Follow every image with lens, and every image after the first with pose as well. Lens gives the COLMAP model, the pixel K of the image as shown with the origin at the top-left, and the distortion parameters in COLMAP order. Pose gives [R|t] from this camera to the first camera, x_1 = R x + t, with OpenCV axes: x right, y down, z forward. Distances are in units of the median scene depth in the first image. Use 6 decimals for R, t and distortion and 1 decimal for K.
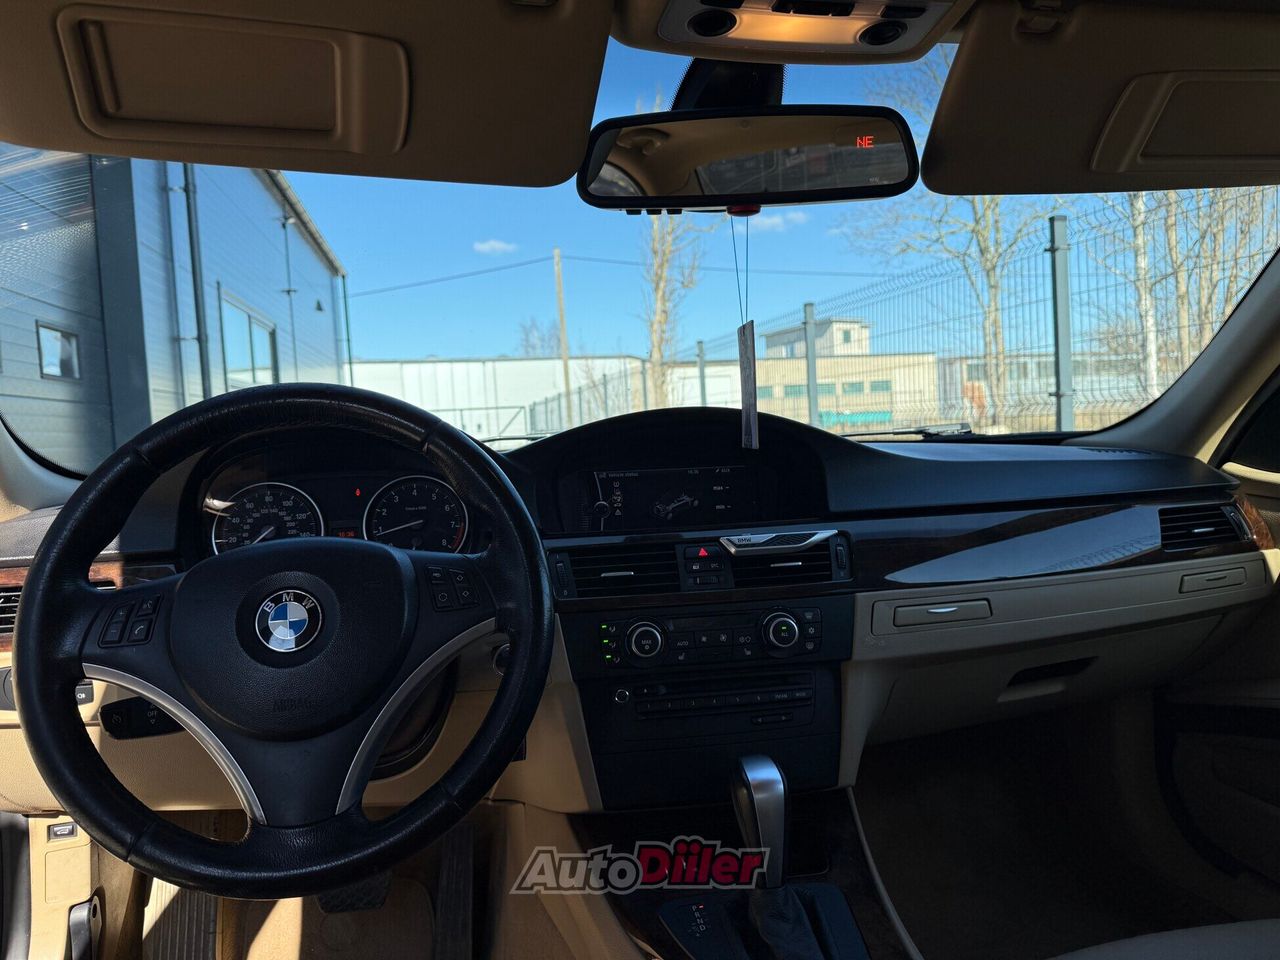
lens RADIAL K [[896.3, 0, 640.0], [0, 896.3, 480.0], [0, 0, 1]] dist [0.009187, 0.003069]
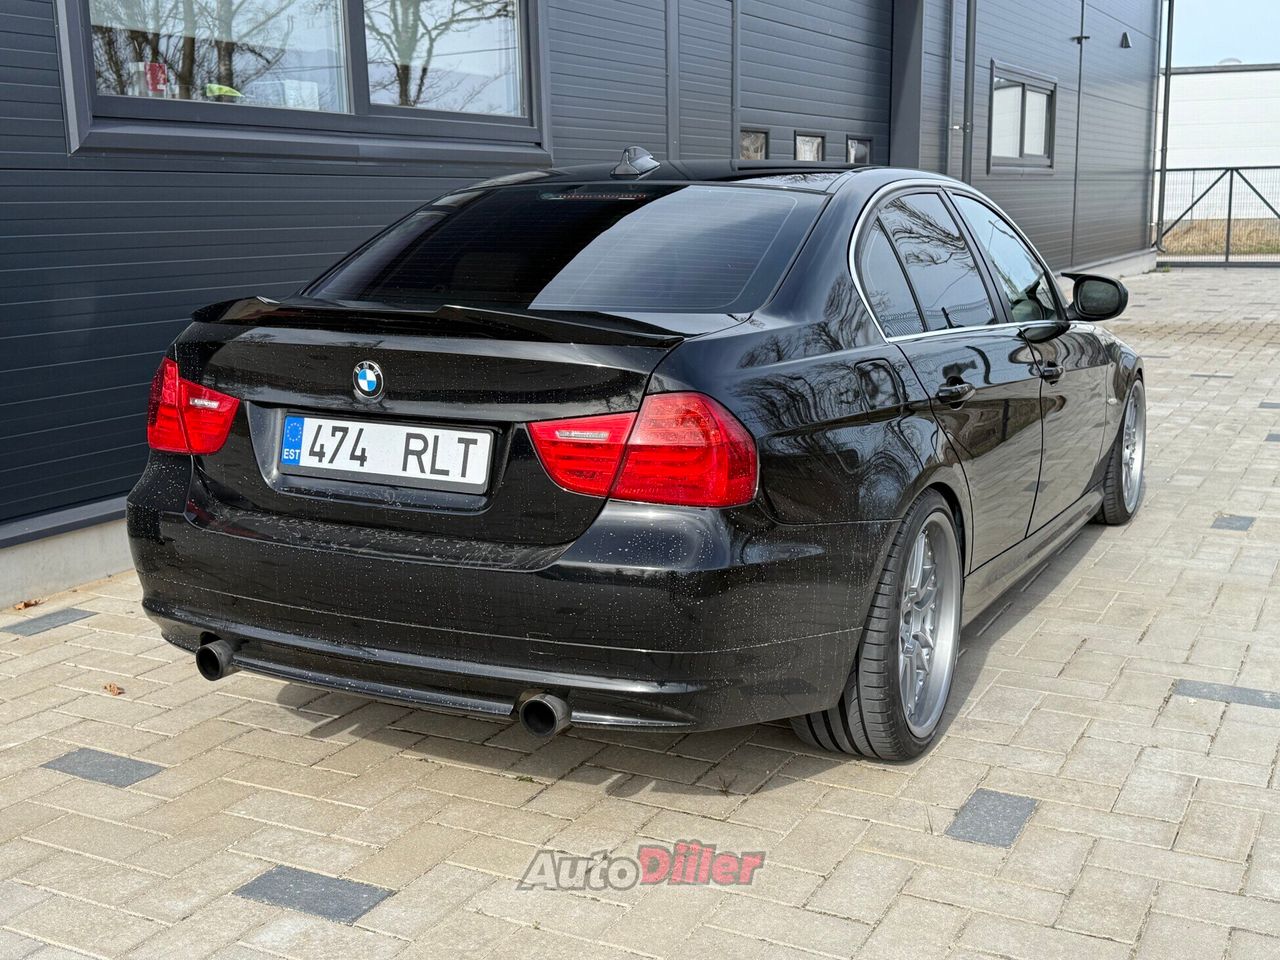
lens RADIAL K [[1482.9, 0, 640.0], [0, 1482.9, 480.0], [0, 0, 1]] dist [0.227436, -0.462420]
pose [[0.764437, 0.155749, -0.625602, 0.138260], [-0.059370, 0.983263, 0.172246, -0.007646], [0.641959, -0.094529, 0.760890, -0.227615]]
